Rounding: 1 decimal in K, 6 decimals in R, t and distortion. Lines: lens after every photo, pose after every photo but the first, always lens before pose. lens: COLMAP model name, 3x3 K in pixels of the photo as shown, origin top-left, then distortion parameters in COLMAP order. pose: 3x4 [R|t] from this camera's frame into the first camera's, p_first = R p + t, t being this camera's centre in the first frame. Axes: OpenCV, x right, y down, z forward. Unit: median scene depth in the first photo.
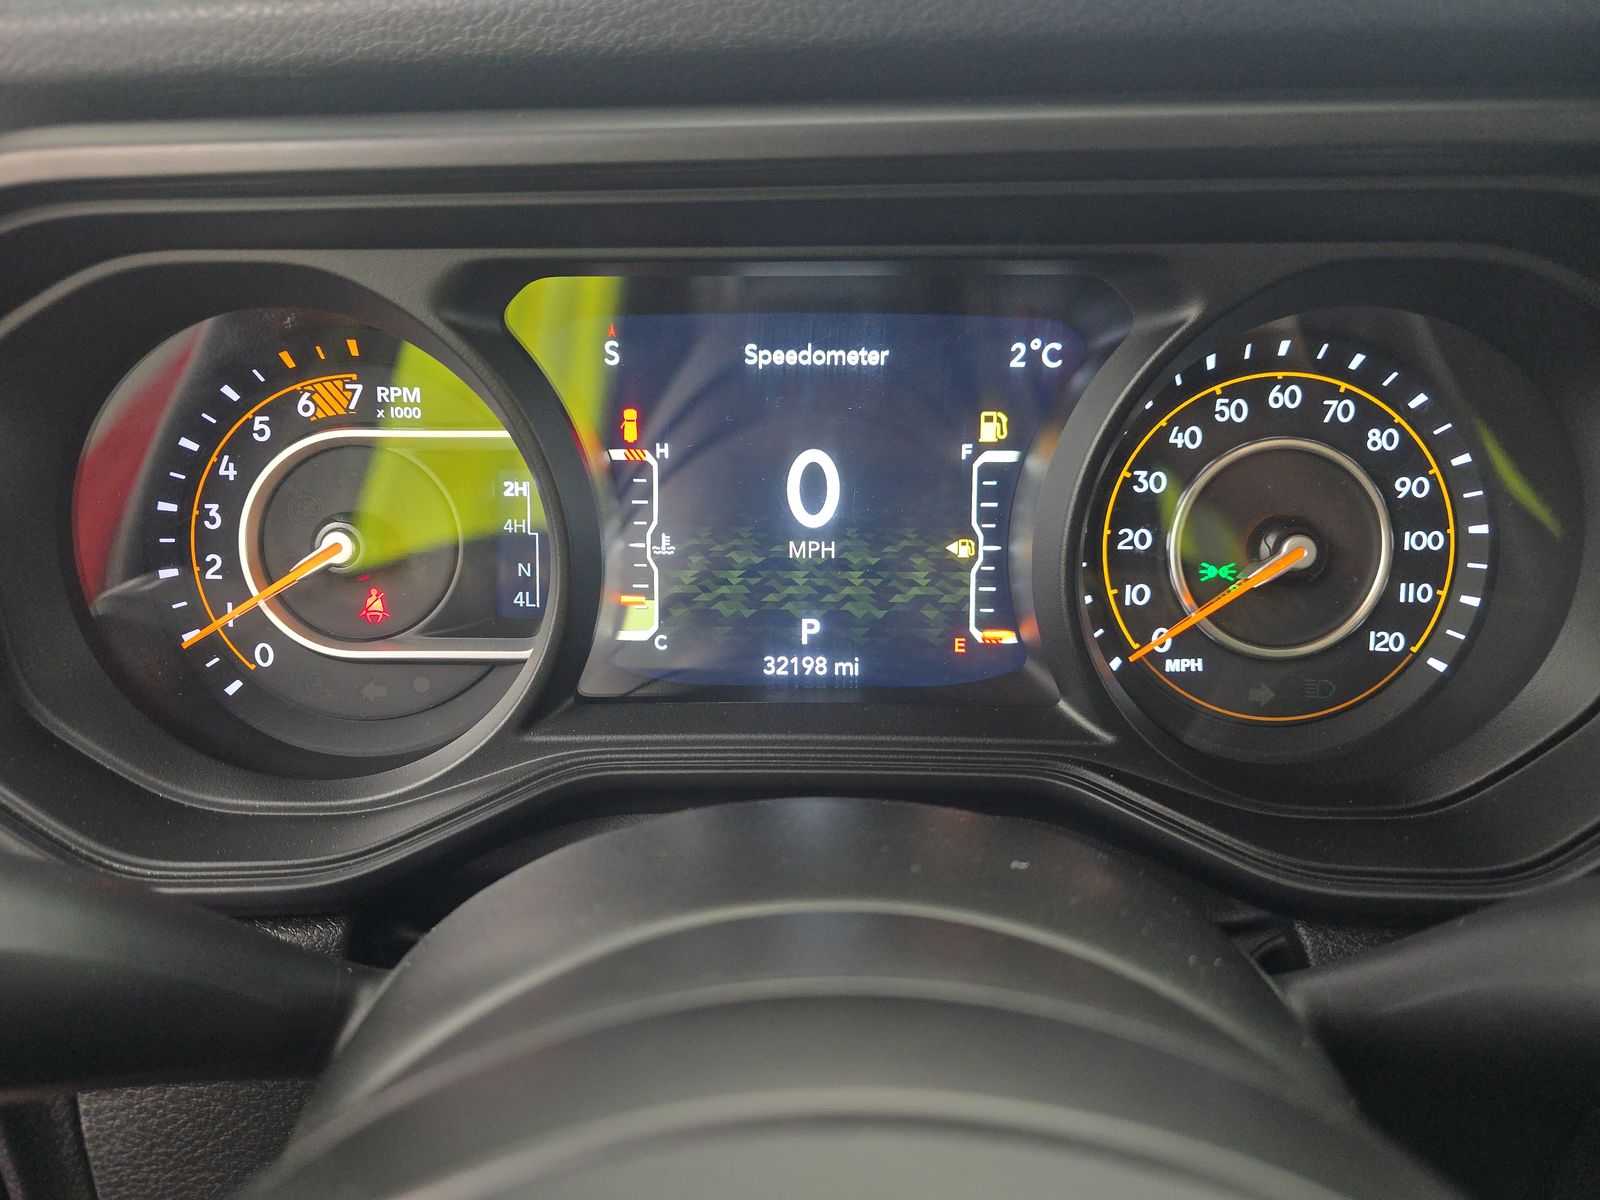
lens RADIAL K [[1121.8, 0, 800.0], [0, 1121.8, 600.0], [0, 0, 1]] dist [0.003089, 0.004573]
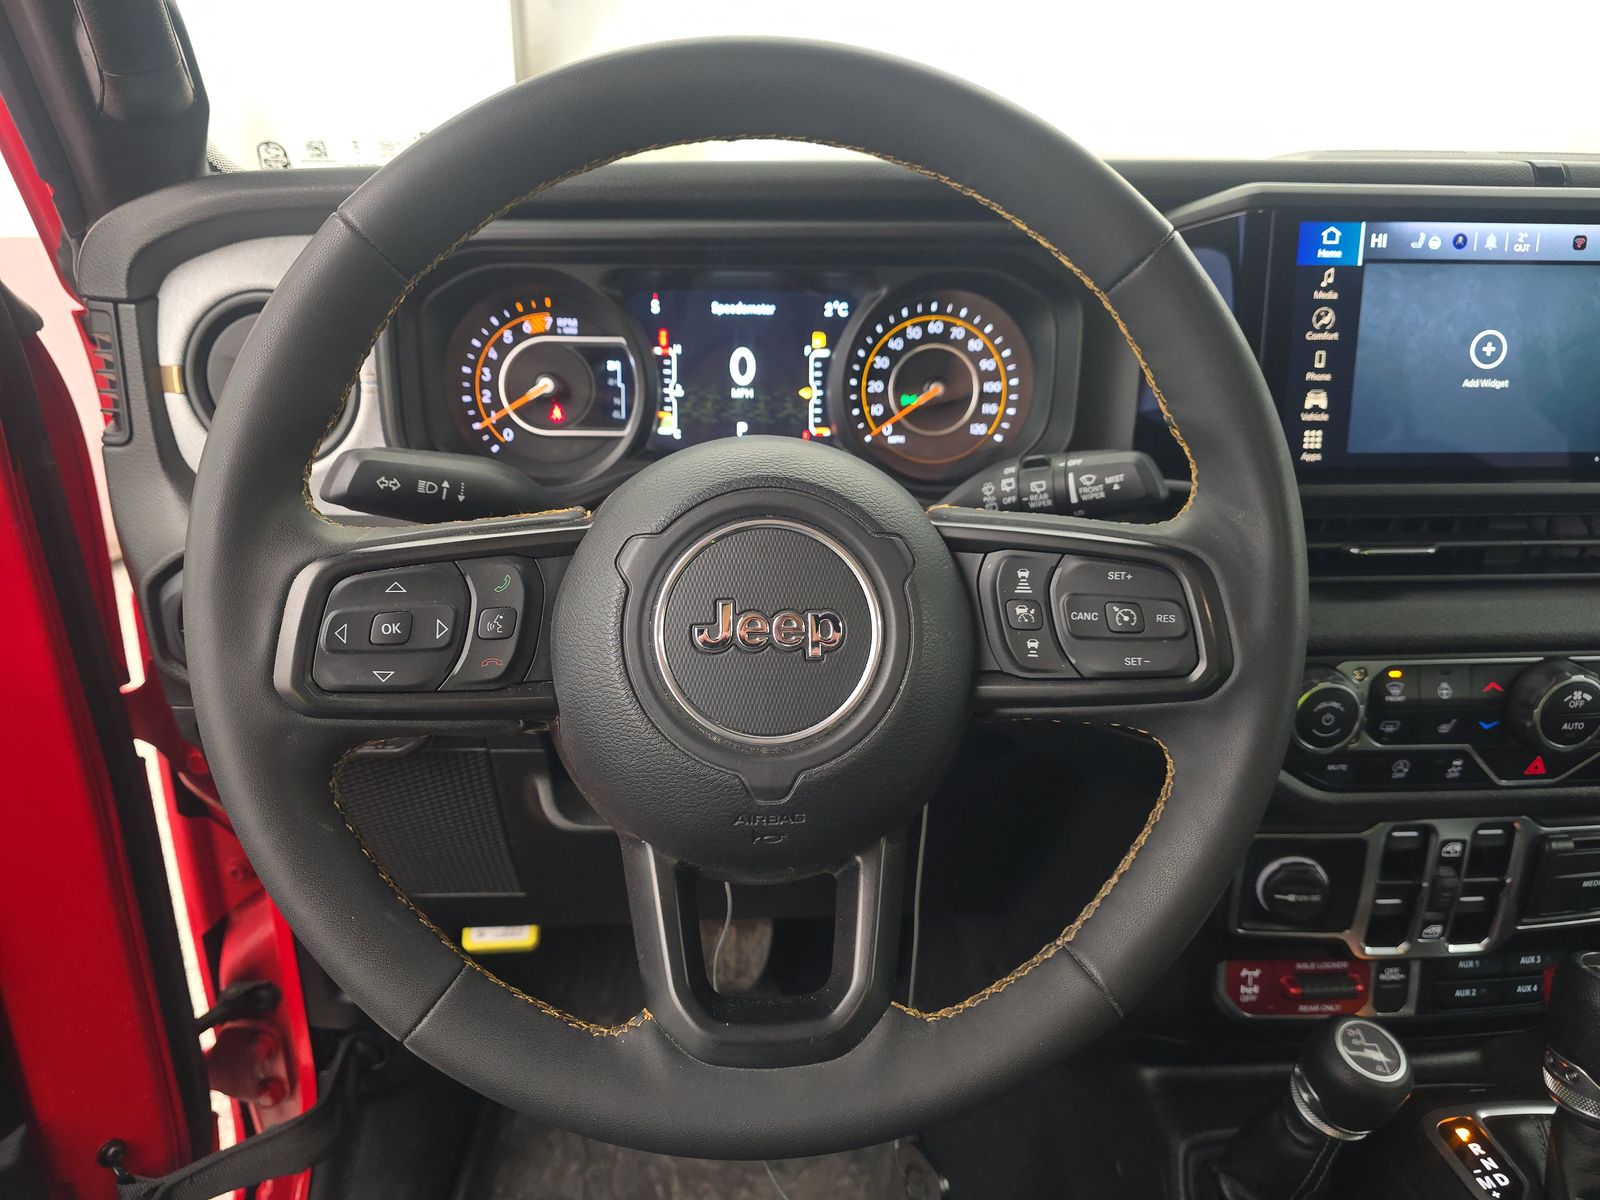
lens RADIAL K [[1089.8, 0, 795.3], [0, 1089.8, 578.5], [0, 0, 1]] dist [0.059548, -0.065793]
pose [[0.998452, -0.004386, 0.055444, -0.007367], [0.003211, 0.999769, 0.021261, 0.307134], [-0.055524, -0.021050, 0.998235, -1.340017]]
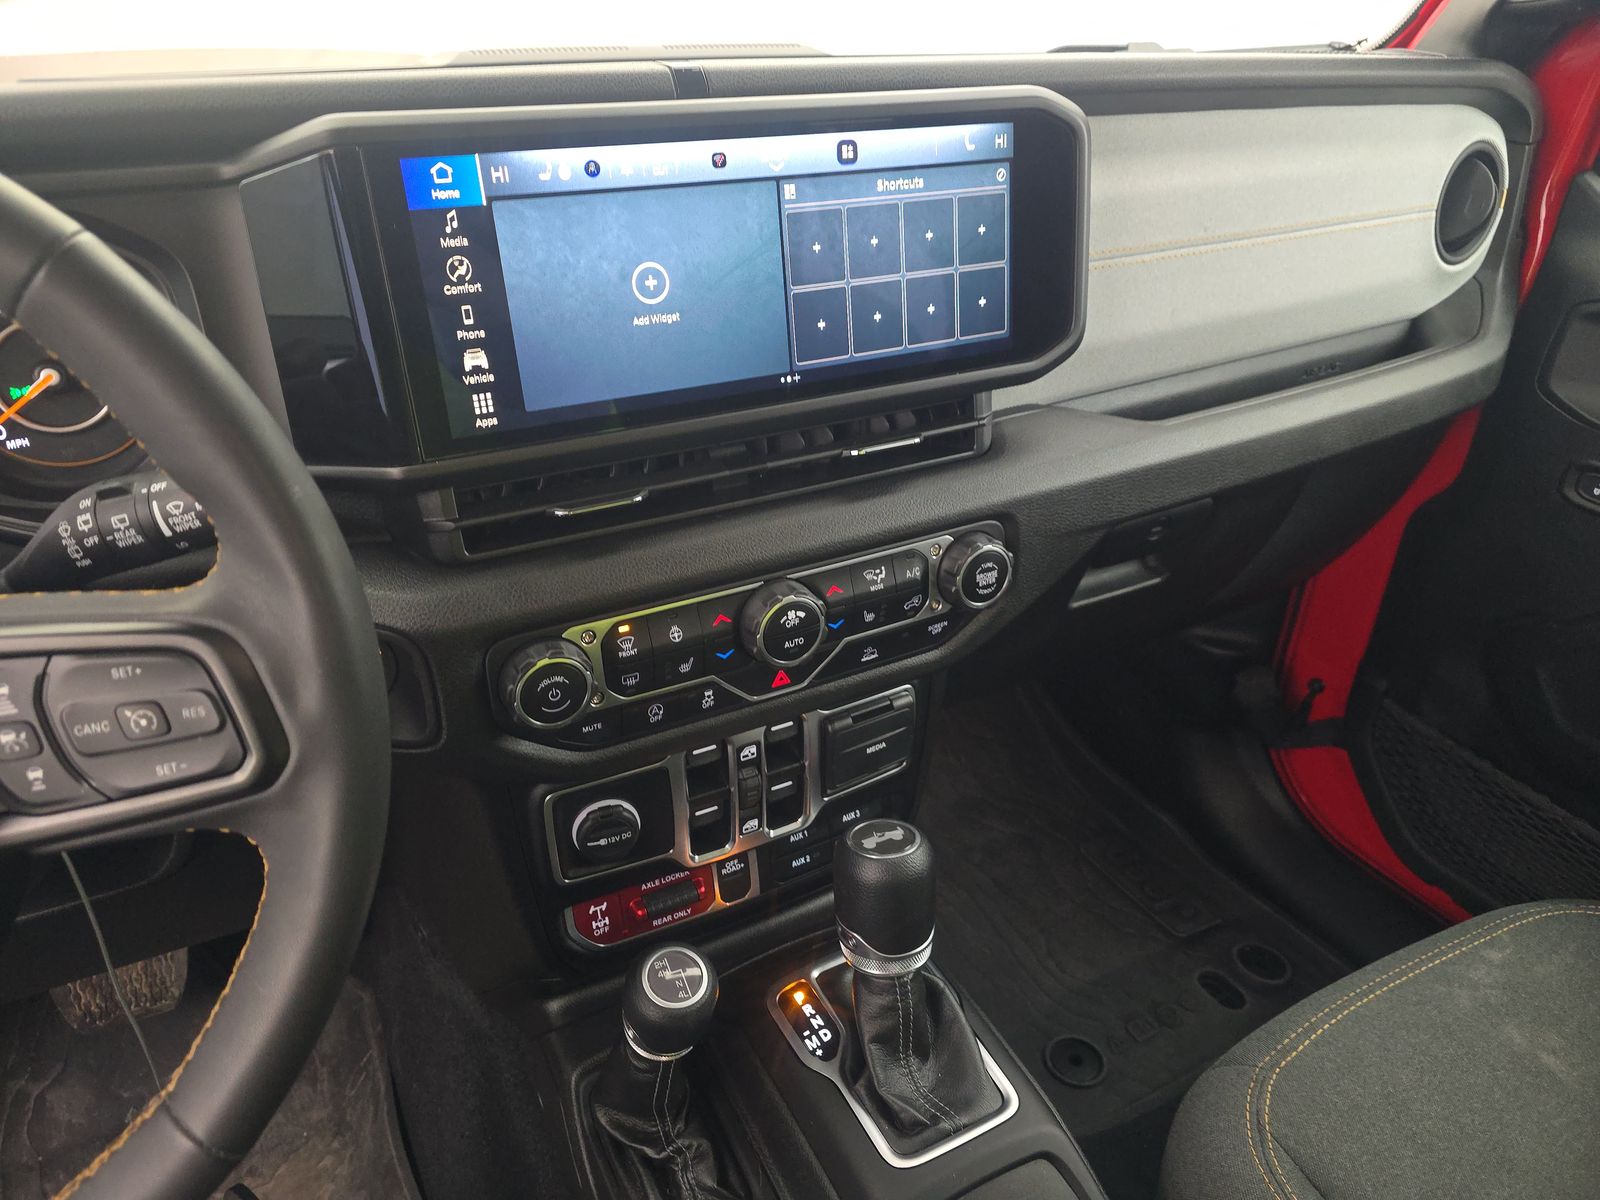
lens RADIAL K [[1089.8, 0, 795.3], [0, 1089.8, 578.5], [0, 0, 1]] dist [0.059548, -0.065793]
pose [[0.897337, -0.207290, 0.389638, 0.744944], [0.137471, 0.970196, 0.199555, 0.089276], [-0.419391, -0.125504, 0.899088, -1.265170]]
